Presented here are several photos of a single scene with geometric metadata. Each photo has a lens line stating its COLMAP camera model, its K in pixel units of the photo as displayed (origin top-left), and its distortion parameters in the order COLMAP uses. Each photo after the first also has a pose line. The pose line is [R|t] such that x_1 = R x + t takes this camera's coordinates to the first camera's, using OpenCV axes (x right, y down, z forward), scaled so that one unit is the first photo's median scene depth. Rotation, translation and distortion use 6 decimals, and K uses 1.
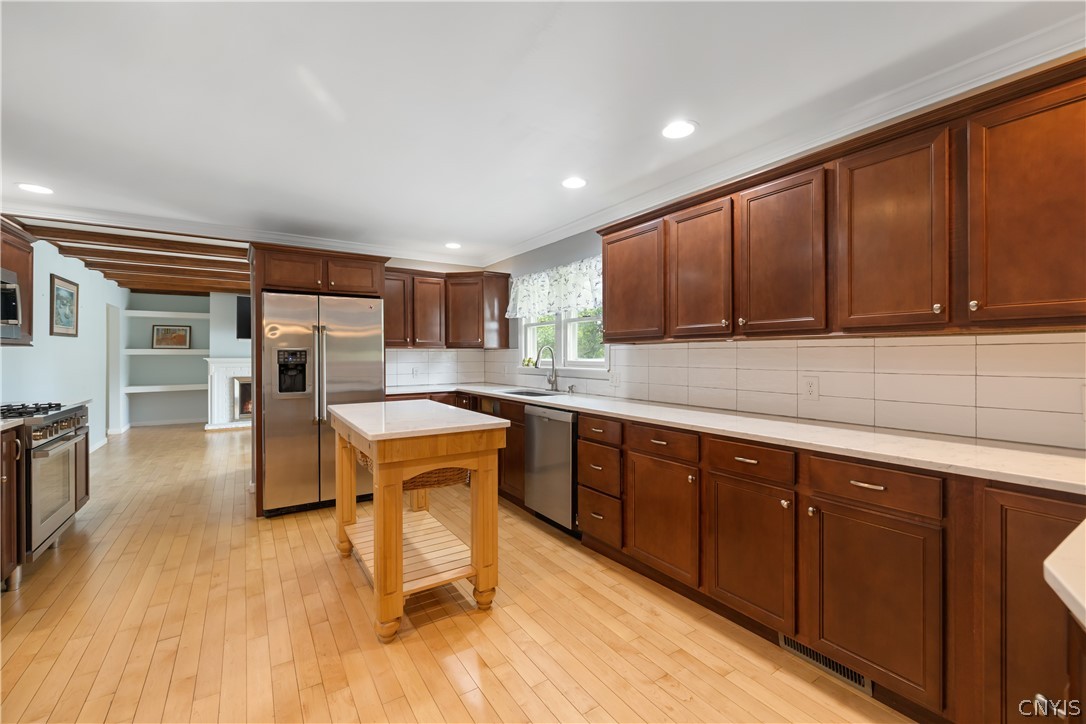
lens RADIAL K [[453.7, 0, 519.2], [0, 453.7, 355.2], [0, 0, 1]] dist [0.002417, -0.000250]
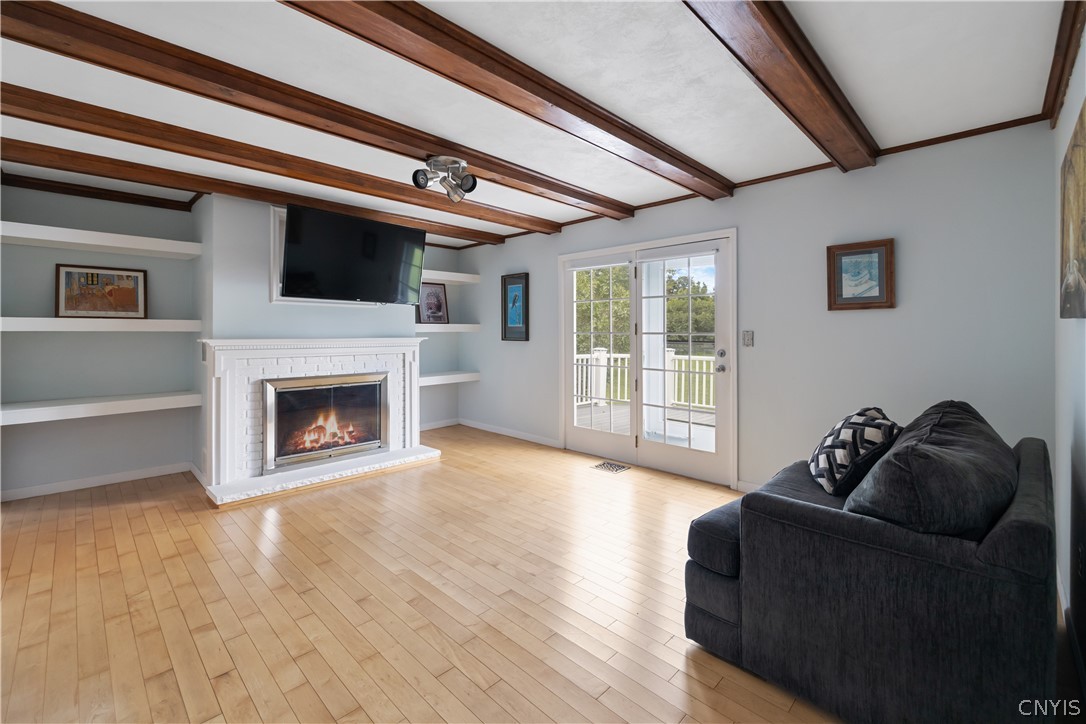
lens RADIAL K [[453.7, 0, 496.8], [0, 453.7, 339.1], [0, 0, 1]] dist [0.002417, -0.000250]
pose [[0.980876, -0.000340, 0.194634, -0.473096], [-0.000227, 0.999996, 0.002886, 0.005504], [-0.194635, -0.002875, 0.980872, 0.483519]]
